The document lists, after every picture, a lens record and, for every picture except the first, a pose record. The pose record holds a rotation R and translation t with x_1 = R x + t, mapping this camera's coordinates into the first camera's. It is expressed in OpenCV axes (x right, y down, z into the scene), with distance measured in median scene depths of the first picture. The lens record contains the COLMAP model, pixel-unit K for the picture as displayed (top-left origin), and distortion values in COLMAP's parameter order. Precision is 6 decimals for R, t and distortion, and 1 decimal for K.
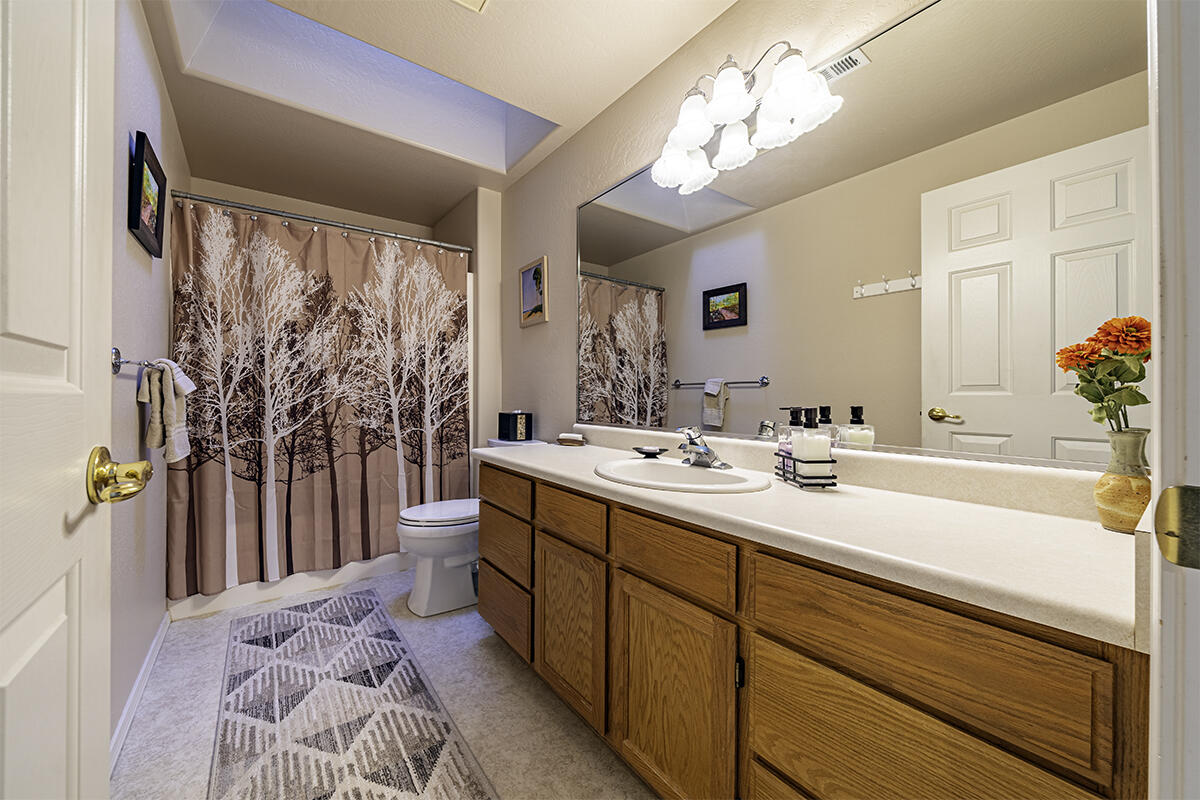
lens RADIAL K [[421.6, 0, 600.9], [0, 421.6, 403.6], [0, 0, 1]] dist [-0.001332, -0.000294]
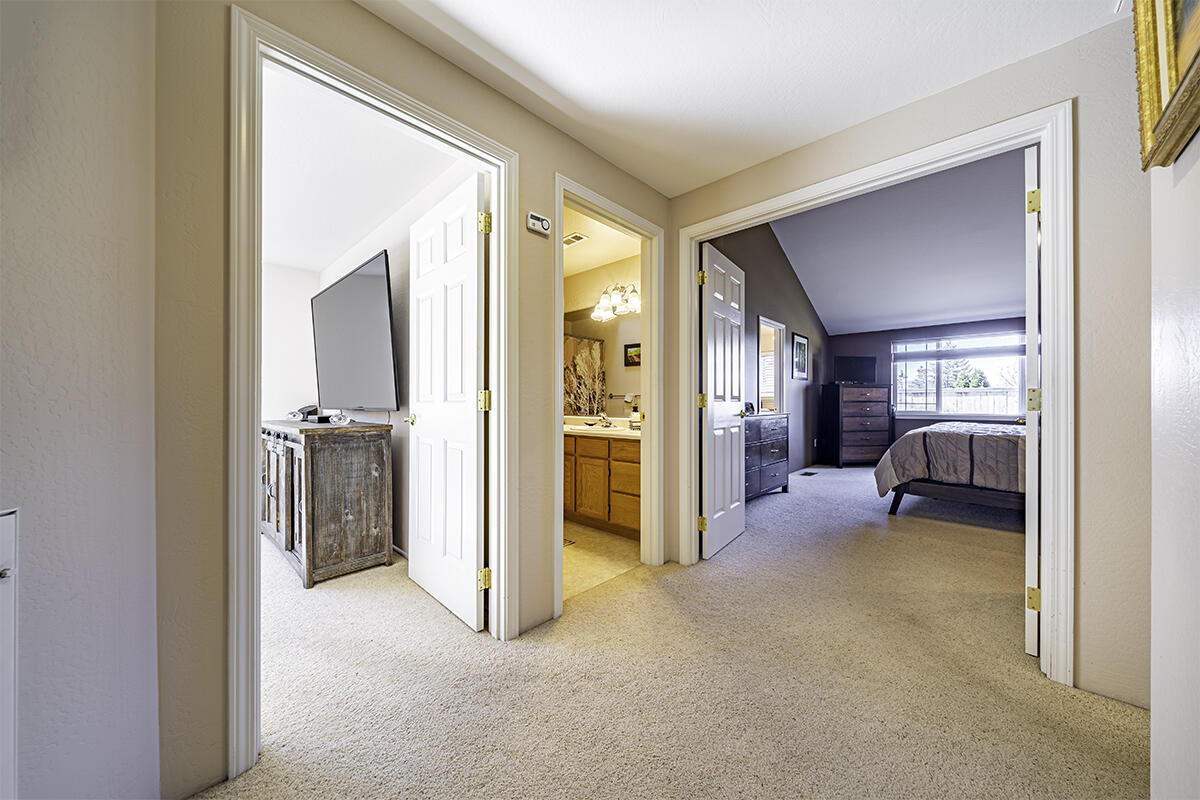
lens RADIAL K [[421.6, 0, 600.9], [0, 421.6, 403.6], [0, 0, 1]] dist [-0.001332, -0.000294]
pose [[0.995206, -0.003716, 0.097735, -0.036362], [0.005062, 0.999896, -0.013532, 0.010644], [-0.097675, 0.013962, 0.995120, -0.785748]]
